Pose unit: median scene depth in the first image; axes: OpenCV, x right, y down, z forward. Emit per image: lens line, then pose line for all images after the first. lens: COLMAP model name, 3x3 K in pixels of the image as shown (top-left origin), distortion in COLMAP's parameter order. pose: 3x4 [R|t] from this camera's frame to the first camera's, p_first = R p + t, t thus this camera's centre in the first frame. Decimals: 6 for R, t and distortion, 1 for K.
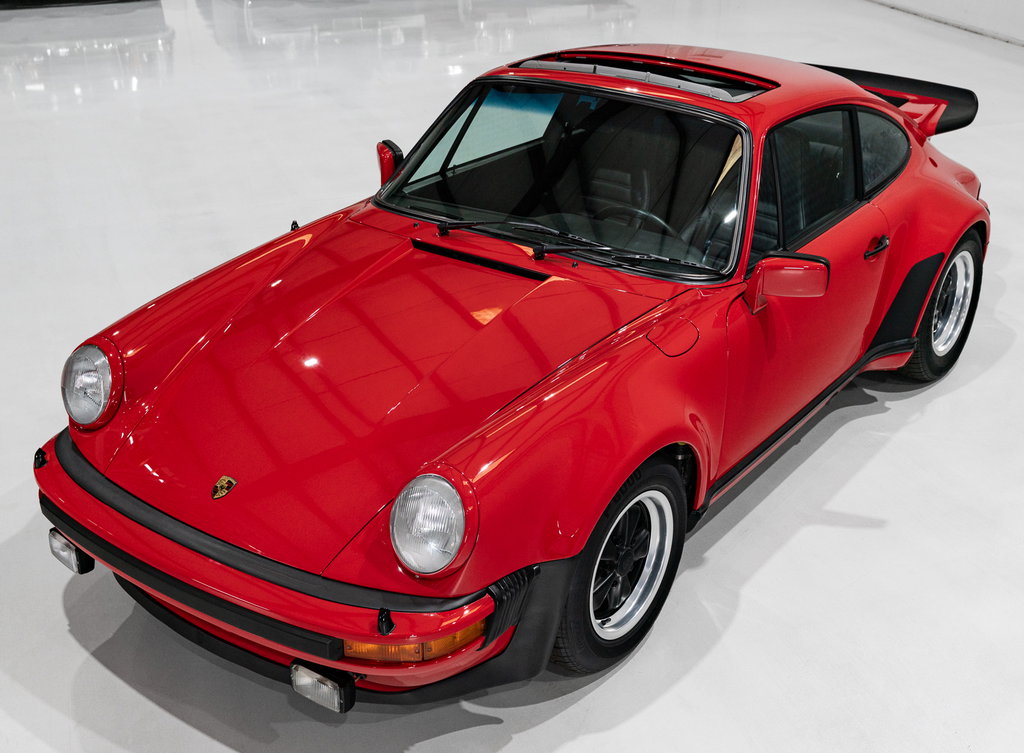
lens RADIAL K [[1330.7, 0, 480.3], [0, 1330.7, 389.5], [0, 0, 1]] dist [-0.016865, 0.000000]
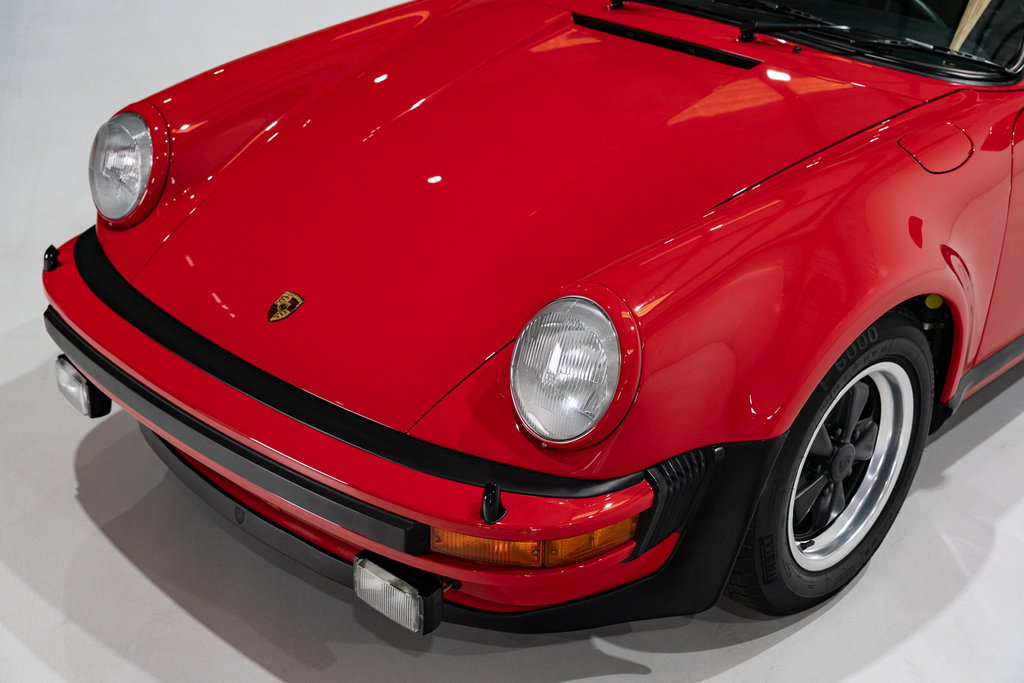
lens RADIAL K [[1505.0, 0, 496.4], [0, 1505.0, 310.8], [0, 0, 1]] dist [0.008142, 0.000000]
pose [[0.992858, 0.076553, -0.091505, -0.004946], [-0.076227, 0.997066, 0.007059, 0.053517], [0.091777, -0.000034, 0.995780, 0.176858]]
